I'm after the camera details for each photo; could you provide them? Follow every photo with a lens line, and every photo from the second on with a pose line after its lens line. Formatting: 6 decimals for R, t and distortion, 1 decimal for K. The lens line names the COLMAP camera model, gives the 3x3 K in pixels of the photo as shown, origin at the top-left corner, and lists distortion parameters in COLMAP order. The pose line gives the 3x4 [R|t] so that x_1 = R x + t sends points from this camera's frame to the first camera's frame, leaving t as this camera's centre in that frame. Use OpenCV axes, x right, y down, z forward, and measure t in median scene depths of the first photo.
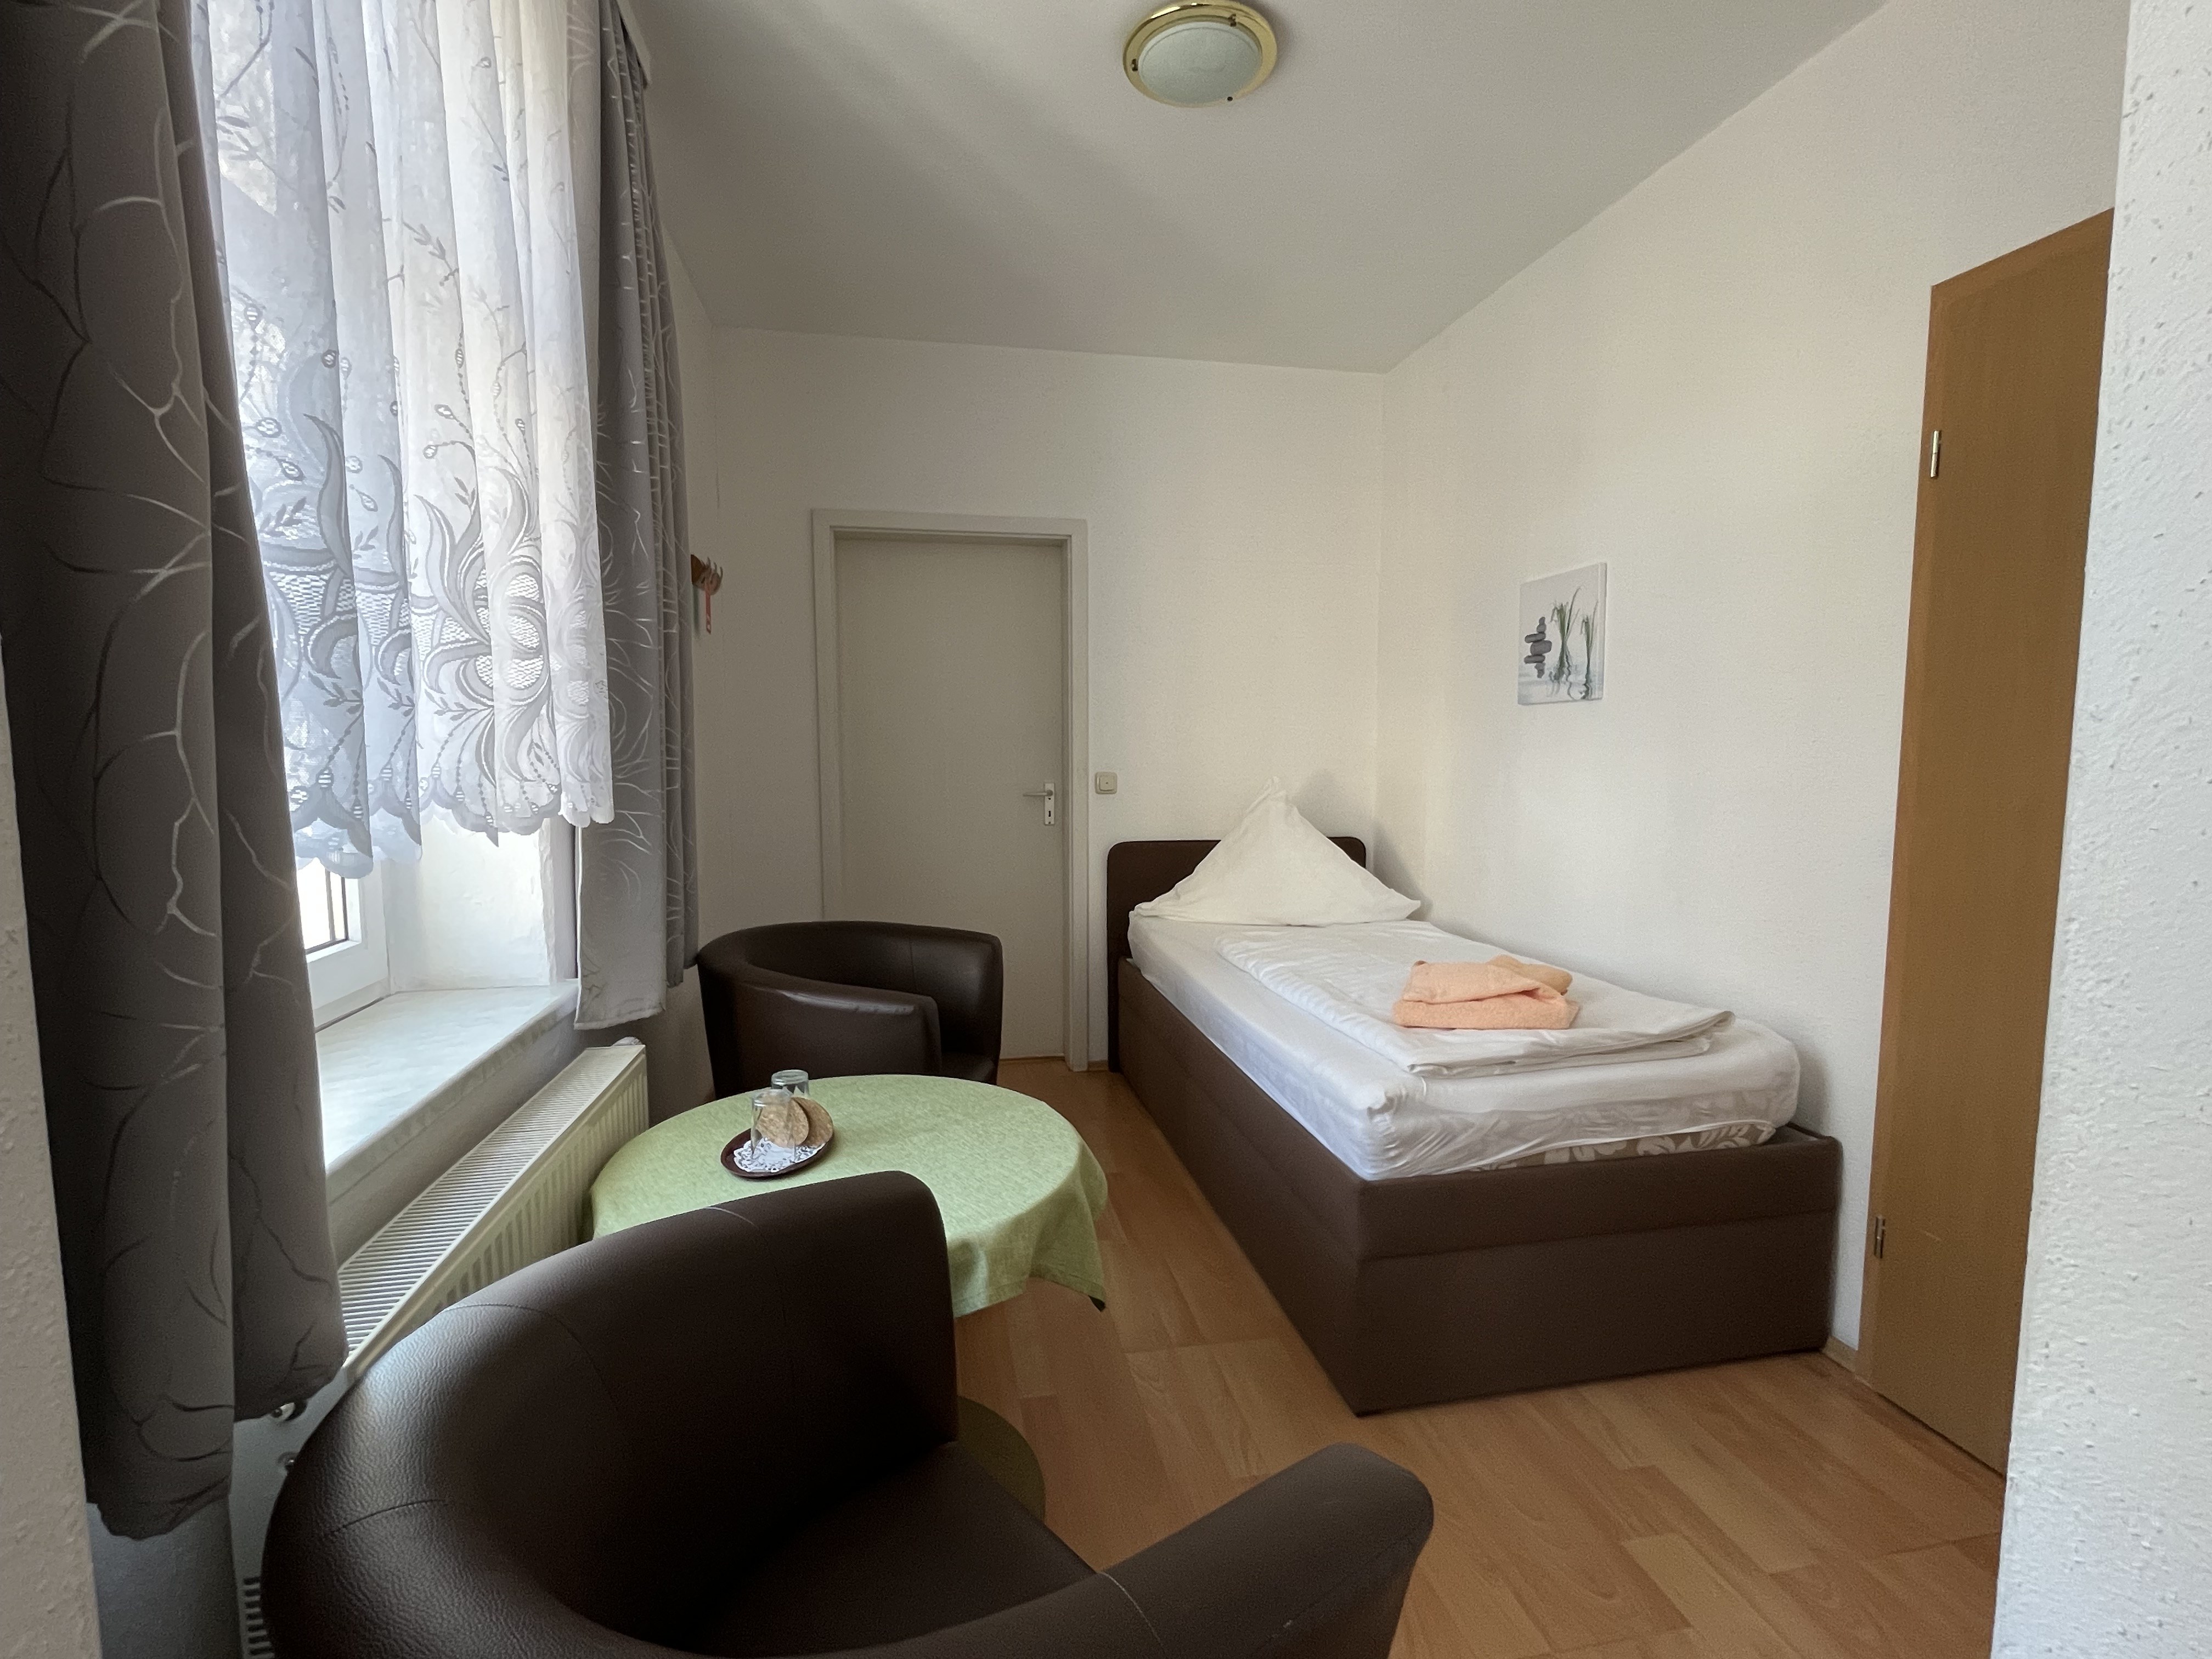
lens RADIAL K [[1024.5, 0, 1107.5], [0, 1024.5, 833.7], [0, 0, 1]] dist [0.000115, 0.000006]
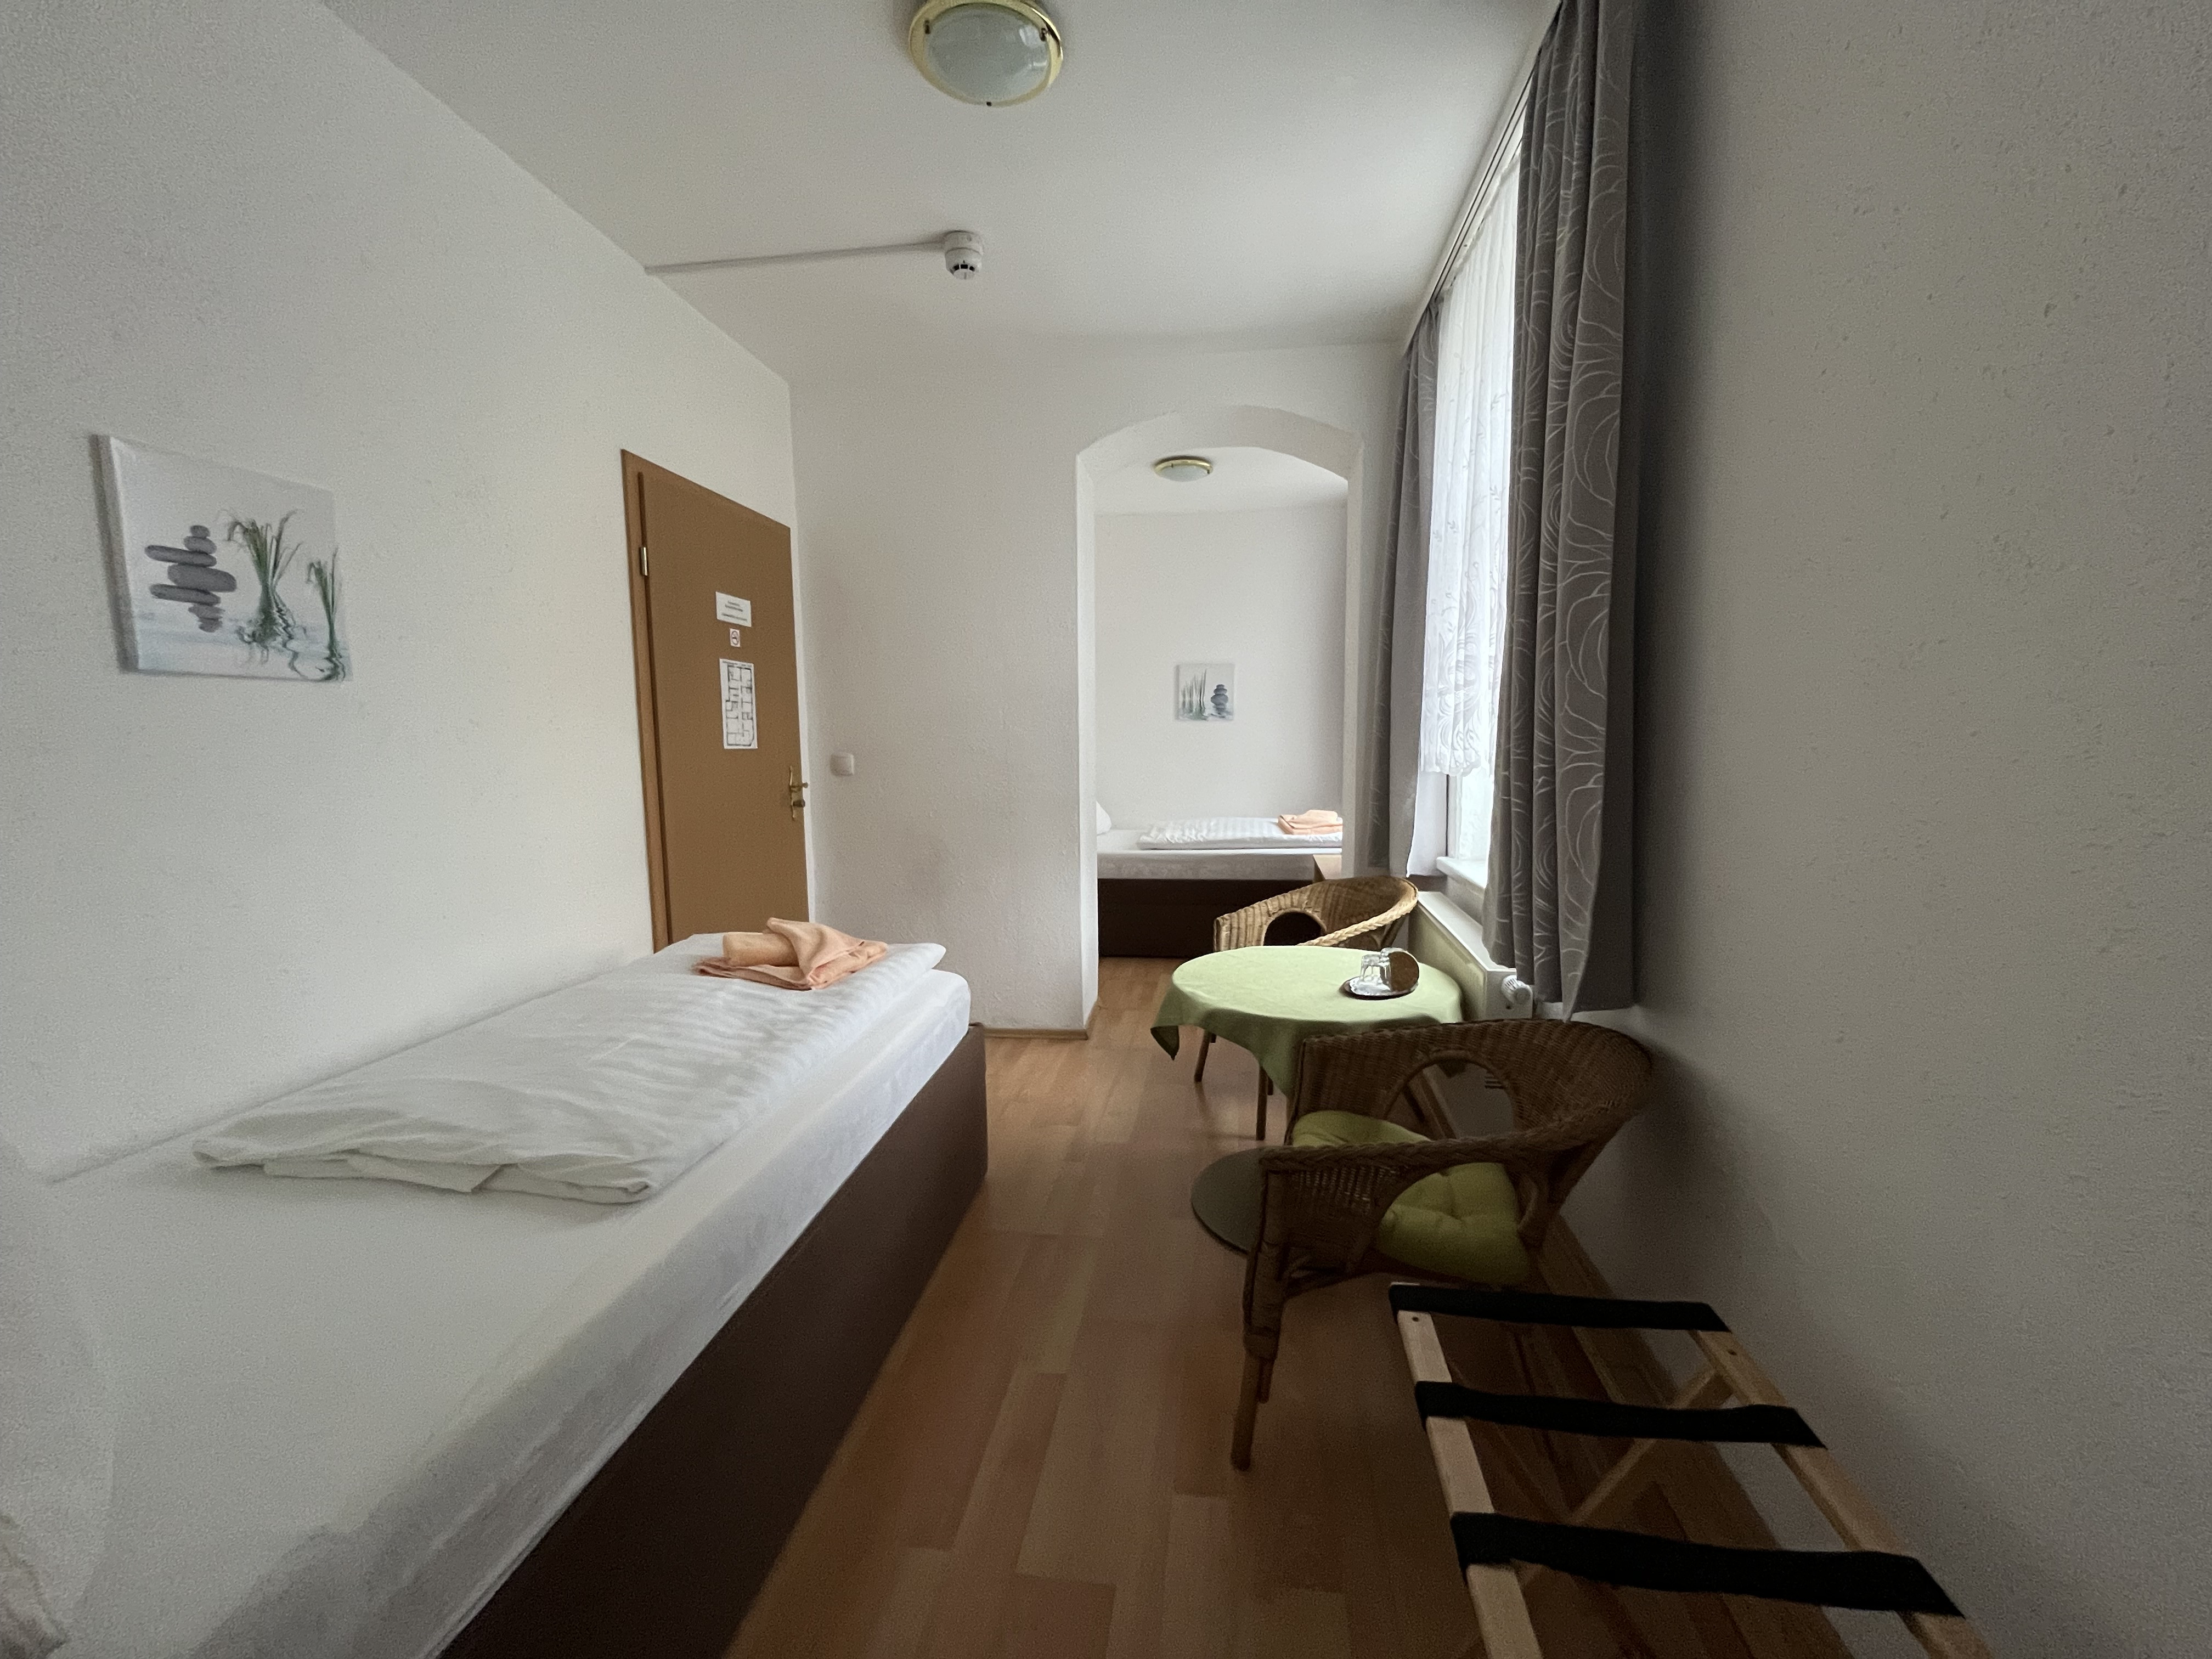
lens RADIAL K [[890.8, 0, 1107.5], [0, 890.8, 829.6], [0, 0, 1]] dist [-0.002369, 0.000731]
pose [[-0.944334, -0.024217, 0.328095, -0.231780], [0.042417, 0.980001, 0.194422, -0.122898], [-0.326242, 0.197516, -0.924421, 1.366555]]
